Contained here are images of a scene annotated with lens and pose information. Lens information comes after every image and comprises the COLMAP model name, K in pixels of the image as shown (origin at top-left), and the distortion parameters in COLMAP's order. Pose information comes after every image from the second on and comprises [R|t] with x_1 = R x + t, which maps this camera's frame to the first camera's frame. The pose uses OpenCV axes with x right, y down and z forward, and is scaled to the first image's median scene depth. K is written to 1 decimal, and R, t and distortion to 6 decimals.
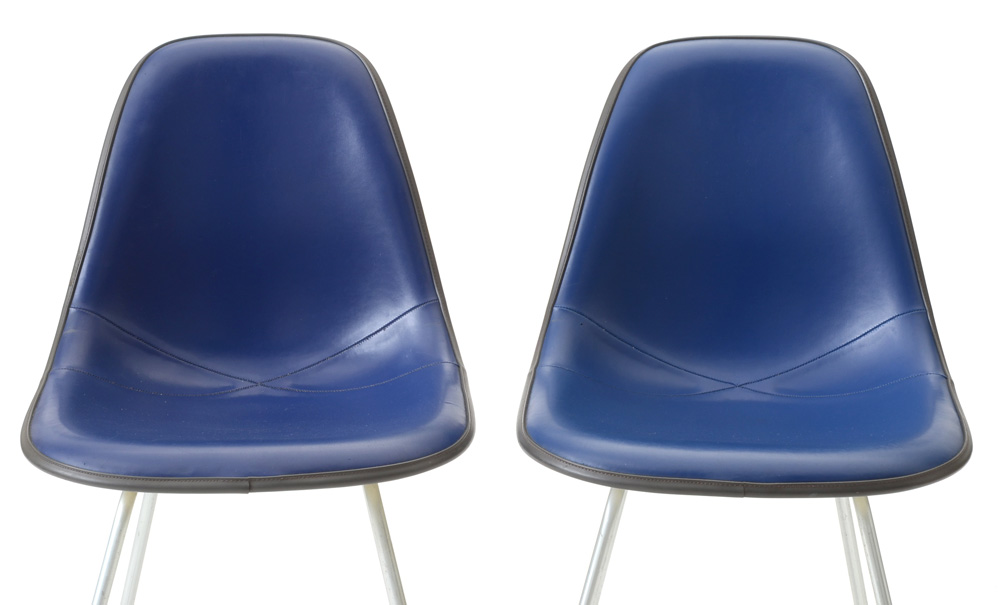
lens RADIAL K [[2989.5, 0, 472.6], [0, 2989.5, 303.5], [0, 0, 1]] dist [0.670752, 0.000000]
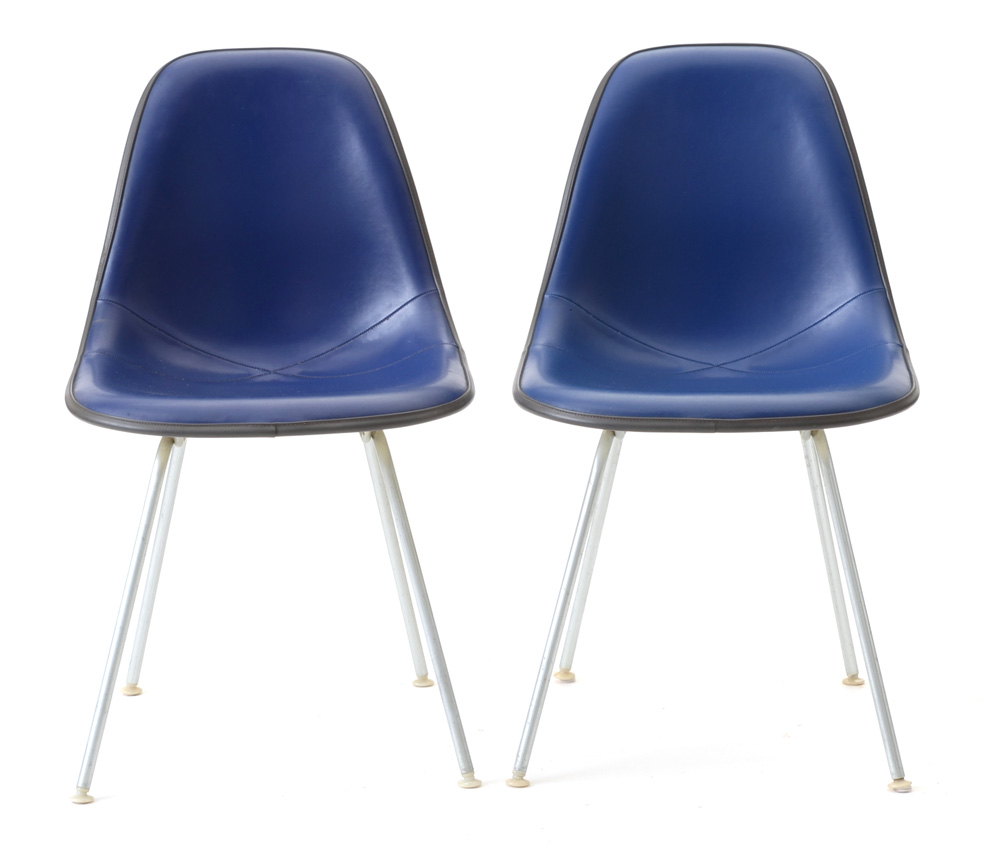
lens RADIAL K [[3693.6, 0, 501.9], [0, 3693.6, 461.1], [0, 0, 1]] dist [0.592900, 0.000000]
pose [[0.999748, -0.016795, 0.014871, -0.009145], [0.017097, 0.999645, -0.020427, 0.088198], [-0.014523, 0.020676, 0.999681, -0.331094]]
